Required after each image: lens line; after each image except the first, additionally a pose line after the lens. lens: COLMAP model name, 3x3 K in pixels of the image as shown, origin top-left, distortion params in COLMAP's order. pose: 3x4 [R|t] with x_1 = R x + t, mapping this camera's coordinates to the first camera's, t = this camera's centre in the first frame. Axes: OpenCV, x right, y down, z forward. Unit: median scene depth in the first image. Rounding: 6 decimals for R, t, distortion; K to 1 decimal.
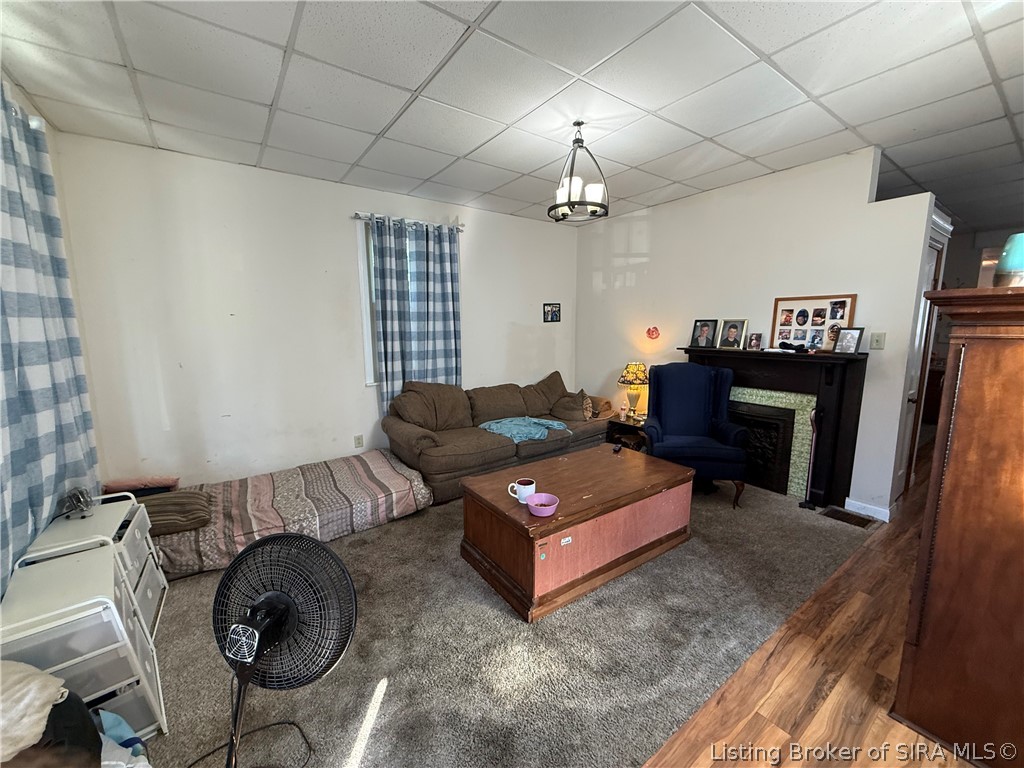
lens RADIAL K [[406.3, 0, 510.7], [0, 406.3, 384.5], [0, 0, 1]] dist [0.000985, -0.000021]
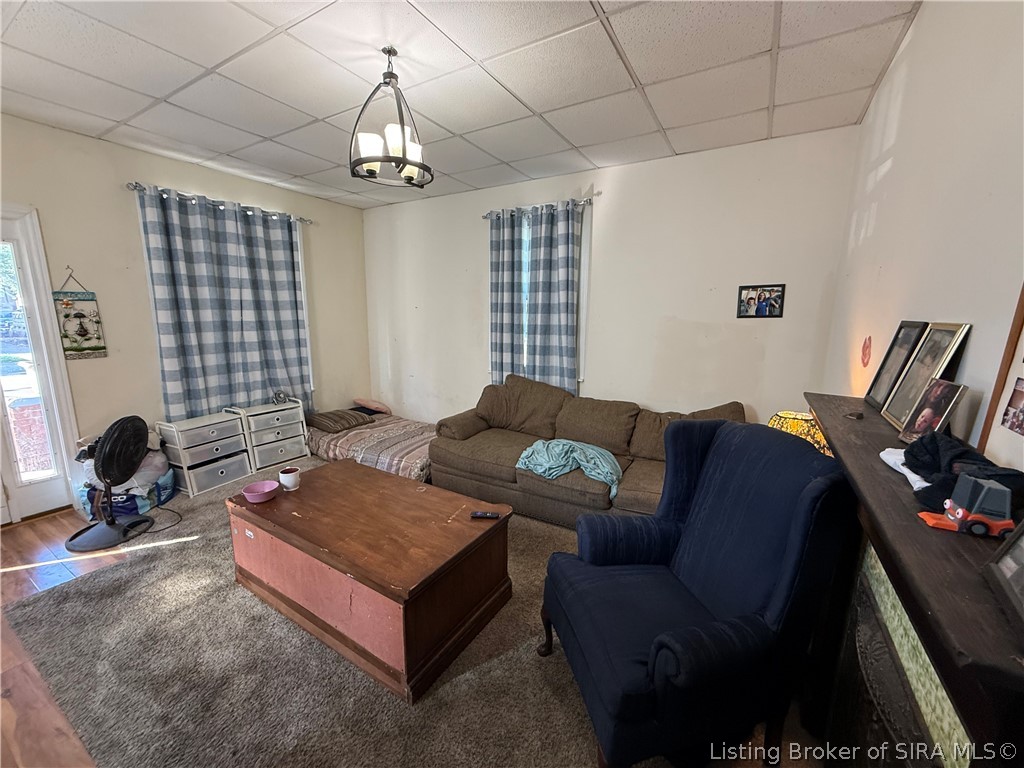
lens RADIAL K [[406.3, 0, 510.7], [0, 406.3, 384.5], [0, 0, 1]] dist [0.000985, -0.000021]
pose [[0.398878, 0.169151, -0.901268, 0.640533], [-0.149037, 0.981731, 0.118292, -0.099346], [0.904812, 0.087138, 0.416801, 0.584138]]
